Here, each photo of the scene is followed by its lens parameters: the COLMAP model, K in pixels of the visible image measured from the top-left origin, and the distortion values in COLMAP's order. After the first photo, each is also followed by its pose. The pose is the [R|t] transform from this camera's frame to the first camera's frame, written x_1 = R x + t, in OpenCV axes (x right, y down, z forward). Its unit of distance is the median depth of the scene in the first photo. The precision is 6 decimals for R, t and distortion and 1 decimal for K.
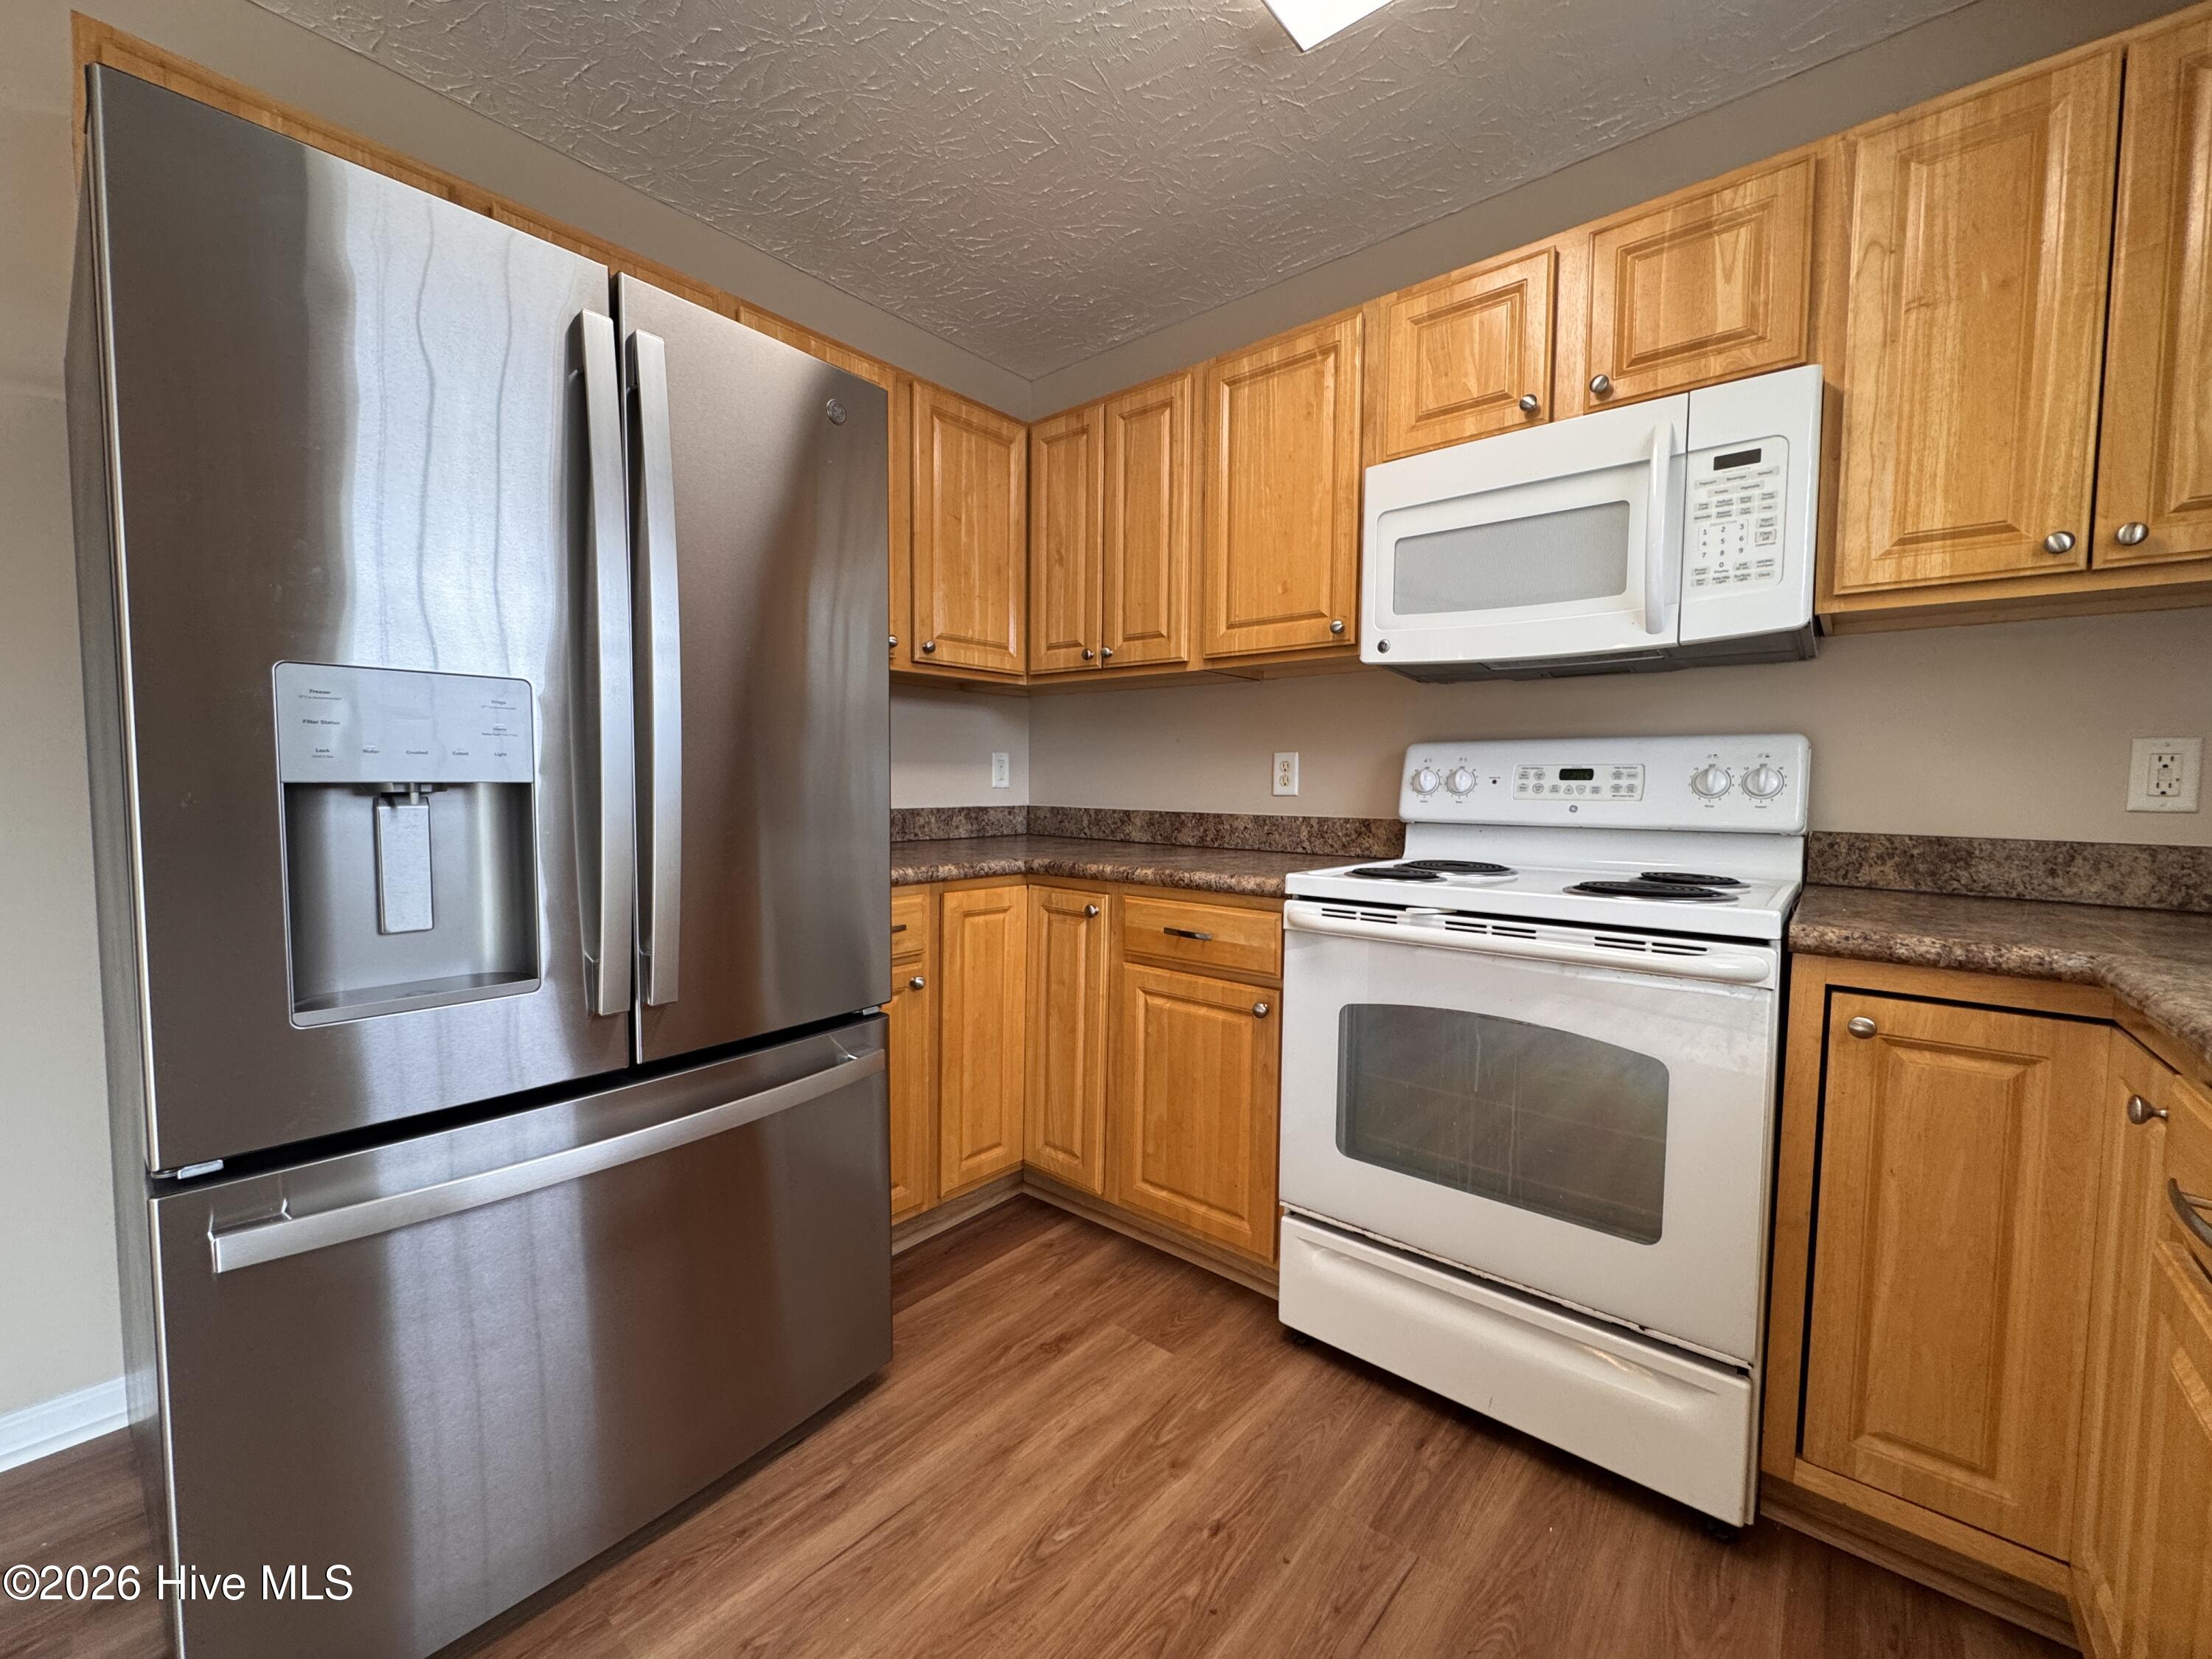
lens RADIAL K [[887.0, 0, 1116.0], [0, 887.0, 832.6], [0, 0, 1]] dist [-0.002999, 0.000933]
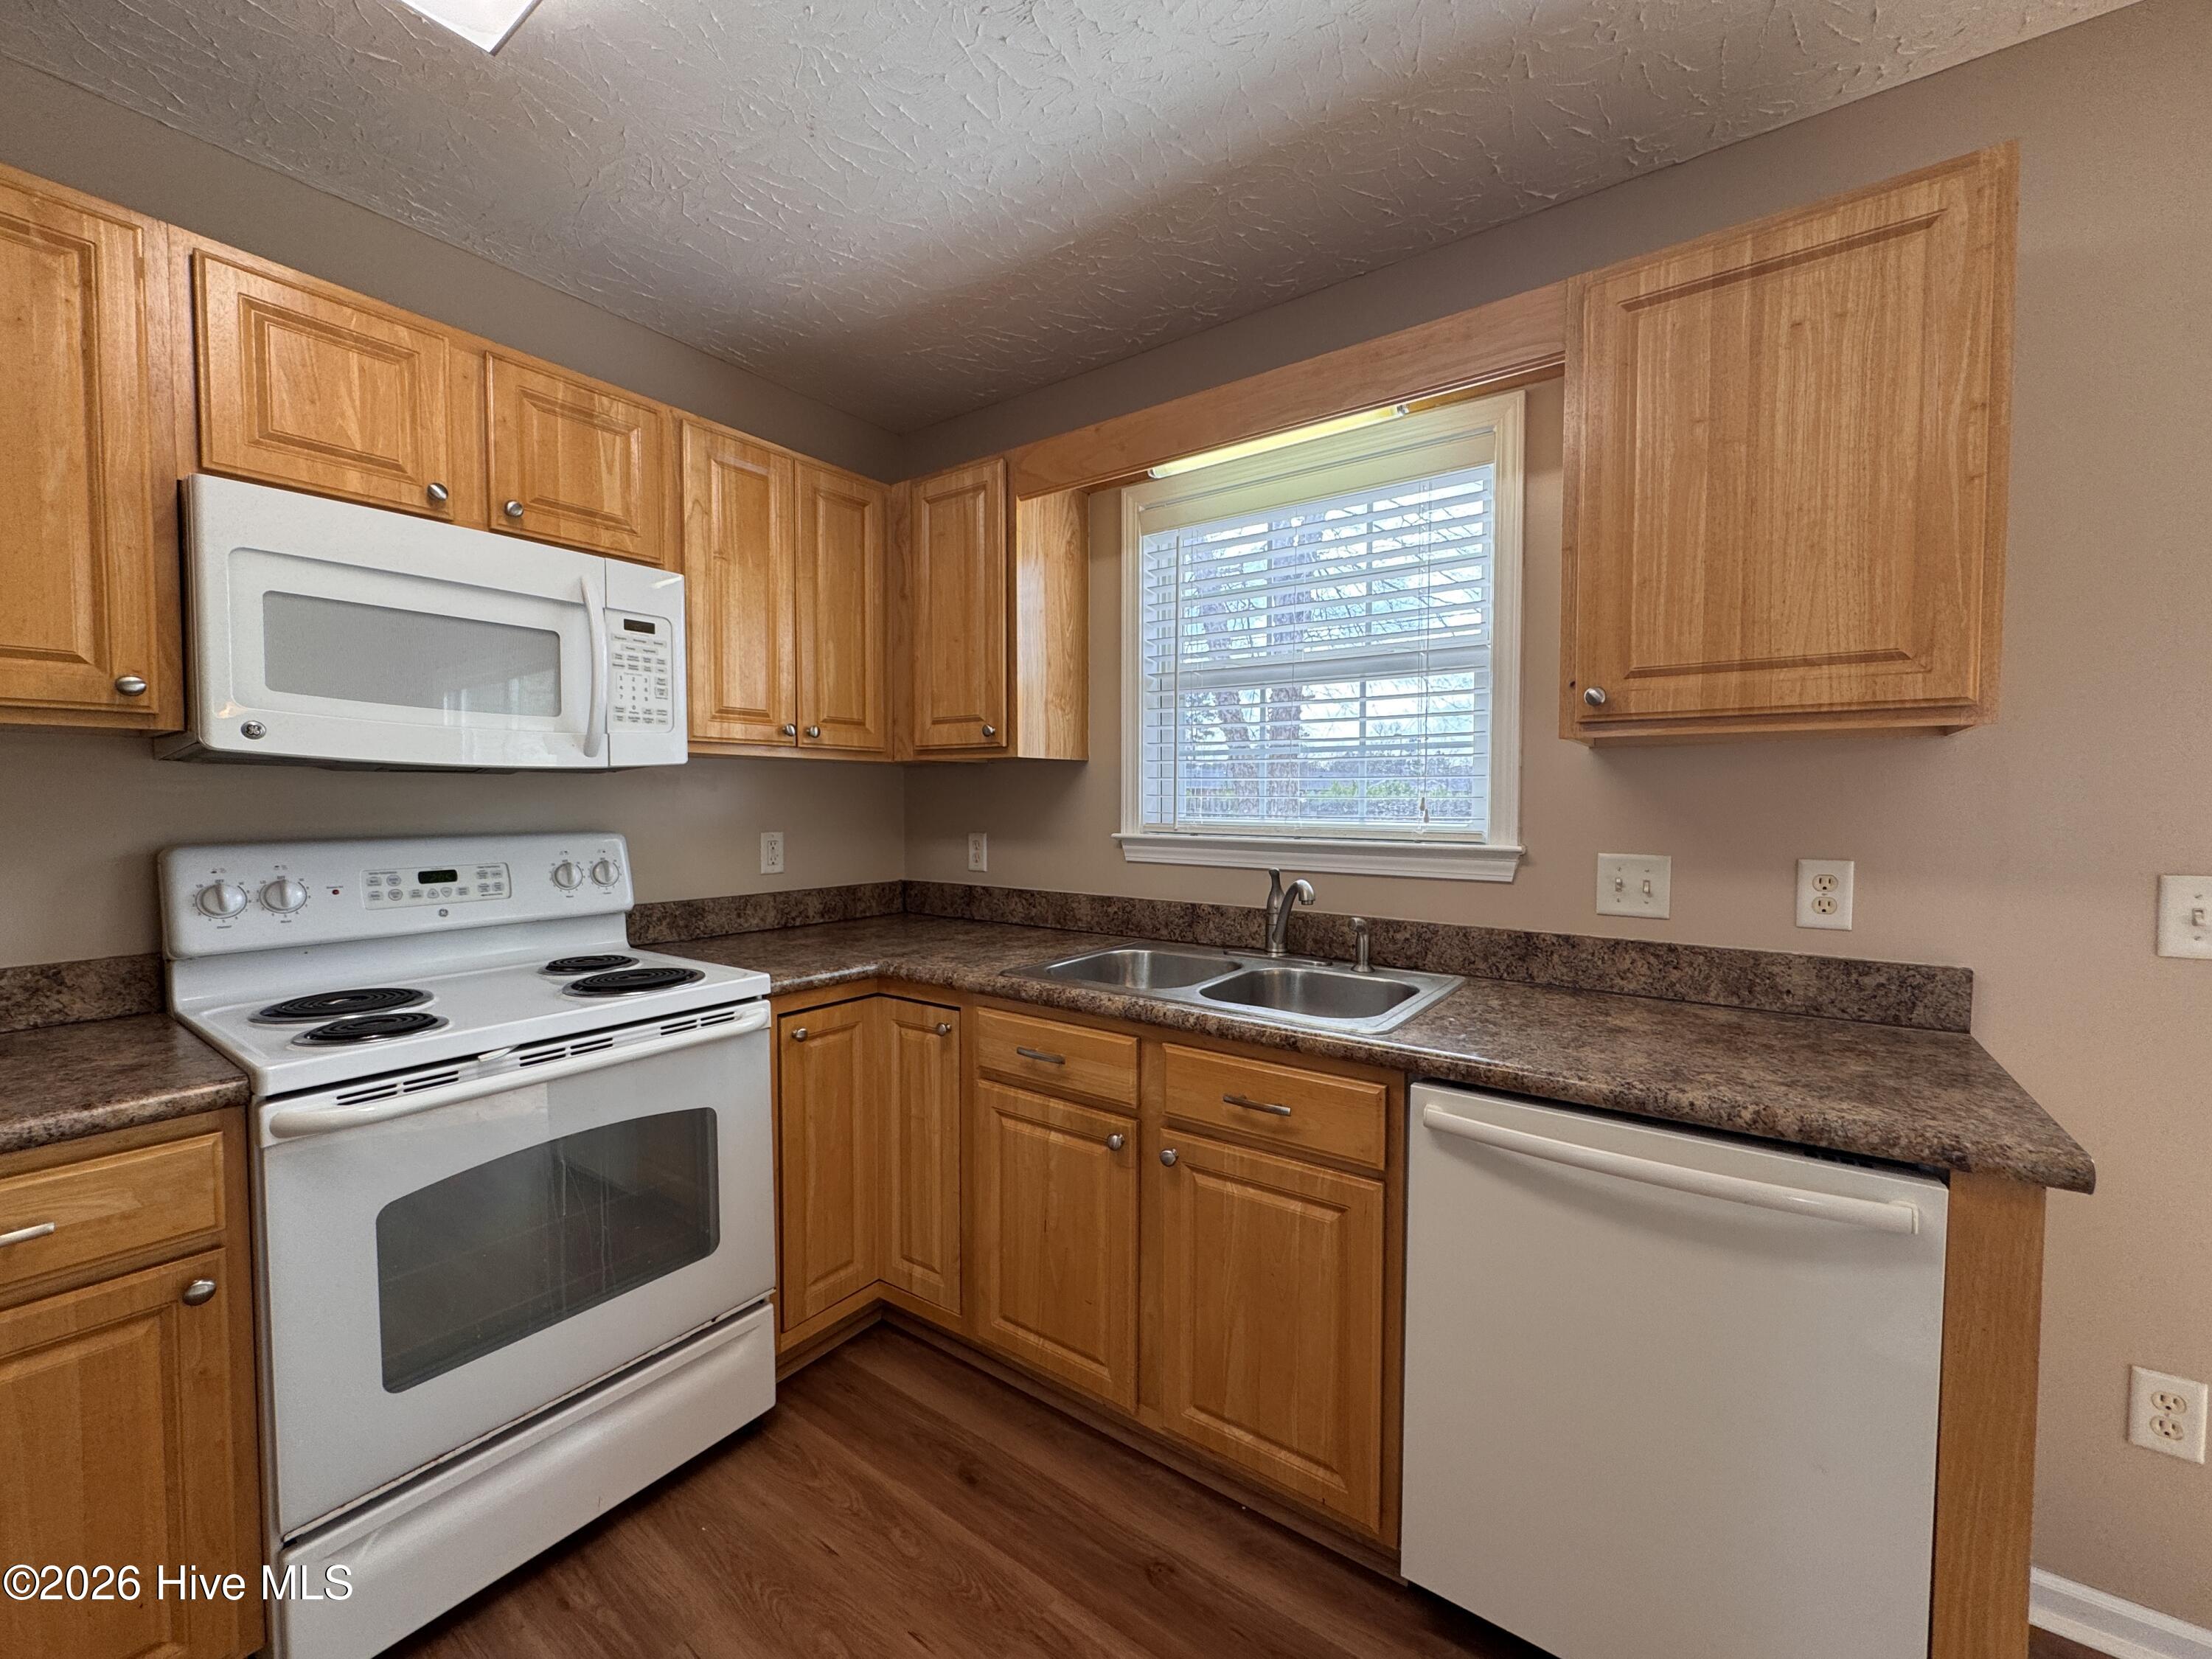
lens RADIAL K [[887.0, 0, 1109.0], [0, 887.0, 830.1], [0, 0, 1]] dist [-0.002999, 0.000933]
pose [[-0.074956, -0.045902, 0.996130, -0.589817], [0.054531, 0.997257, 0.050057, -0.150874], [-0.995695, 0.058072, -0.072247, 0.420052]]
